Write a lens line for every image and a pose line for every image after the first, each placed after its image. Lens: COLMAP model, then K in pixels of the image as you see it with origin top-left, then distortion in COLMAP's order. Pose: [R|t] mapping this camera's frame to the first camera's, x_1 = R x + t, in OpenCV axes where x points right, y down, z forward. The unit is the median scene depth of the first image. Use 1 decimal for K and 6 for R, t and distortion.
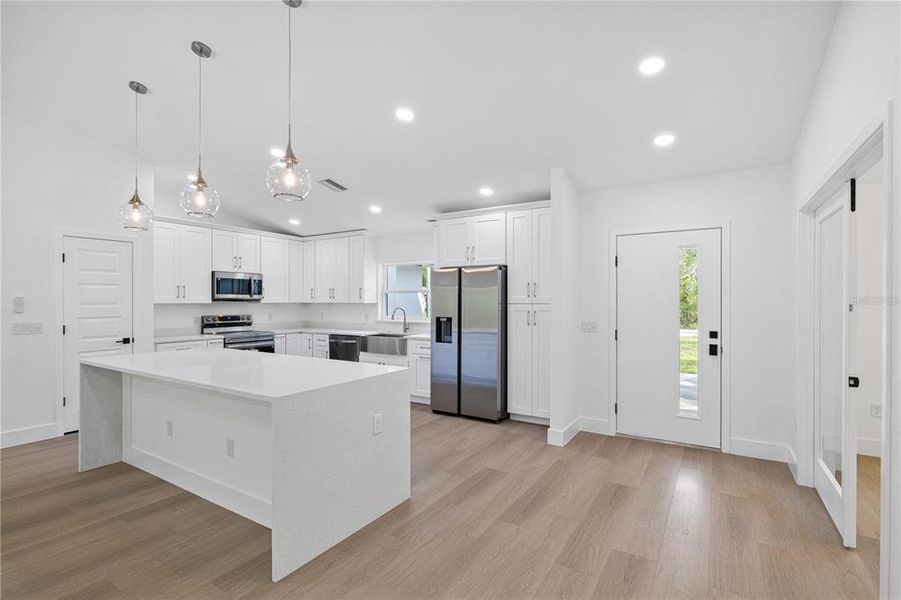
lens RADIAL K [[427.8, 0, 453.9], [0, 427.8, 301.7], [0, 0, 1]] dist [-0.012046, 0.003609]
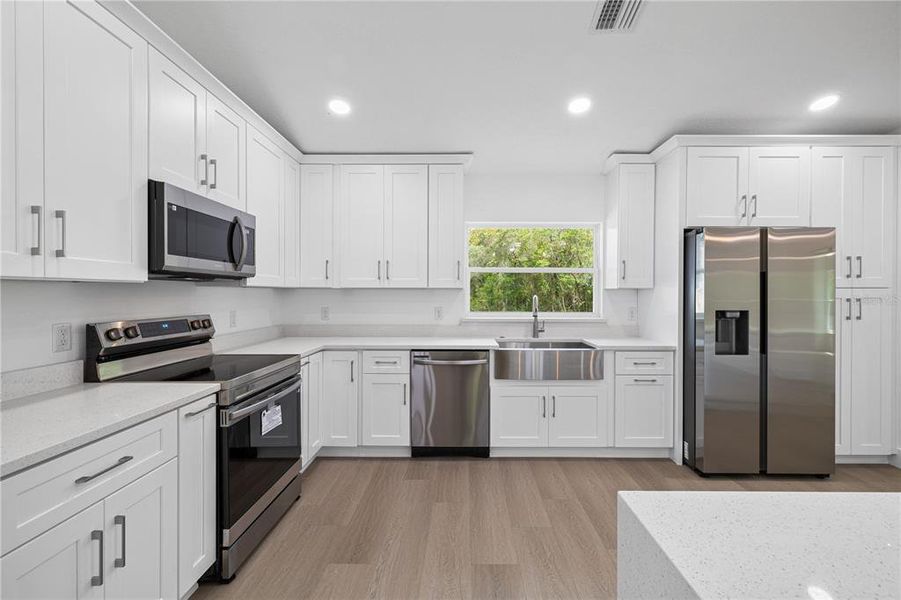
lens RADIAL K [[378.6, 0, 459.4], [0, 378.6, 296.1], [0, 0, 1]] dist [-0.000949, -0.000081]
pose [[0.854349, -0.001841, 0.519697, -0.551578], [-0.000810, 0.999988, 0.004874, 0.012976], [-0.519700, -0.004585, 0.854337, 0.687588]]
